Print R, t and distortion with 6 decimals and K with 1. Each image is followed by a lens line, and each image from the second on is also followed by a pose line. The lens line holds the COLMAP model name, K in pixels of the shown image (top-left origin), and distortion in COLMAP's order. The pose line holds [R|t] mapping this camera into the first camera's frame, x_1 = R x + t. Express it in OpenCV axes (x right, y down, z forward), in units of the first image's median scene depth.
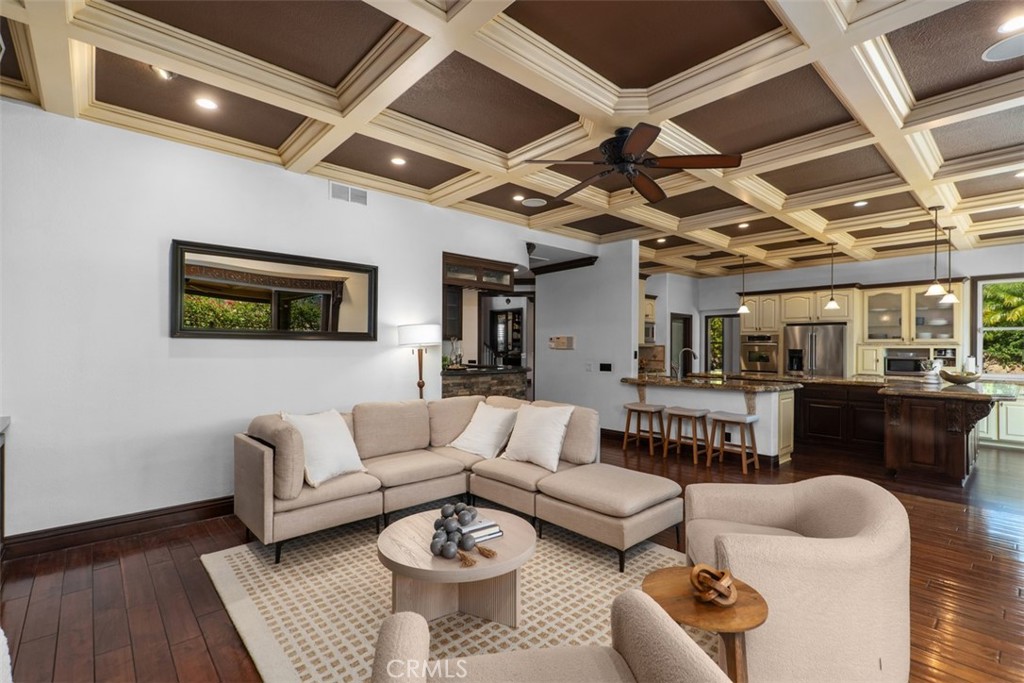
lens RADIAL K [[466.6, 0, 512.6], [0, 466.6, 342.4], [0, 0, 1]] dist [0.003275, 0.000295]
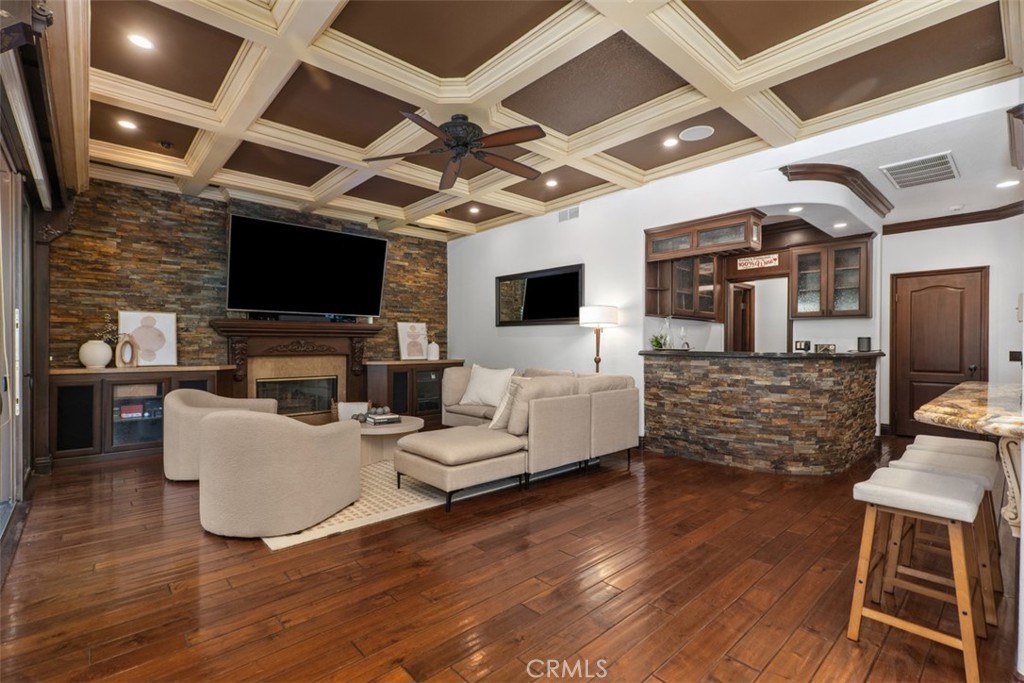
lens RADIAL K [[466.6, 0, 516.0], [0, 466.6, 345.5], [0, 0, 1]] dist [0.003275, 0.000295]
pose [[0.008470, 0.000570, -0.999964, 0.785366], [0.007958, 0.999968, 0.000638, 0.043637], [0.999932, -0.007963, 0.008465, 0.664970]]
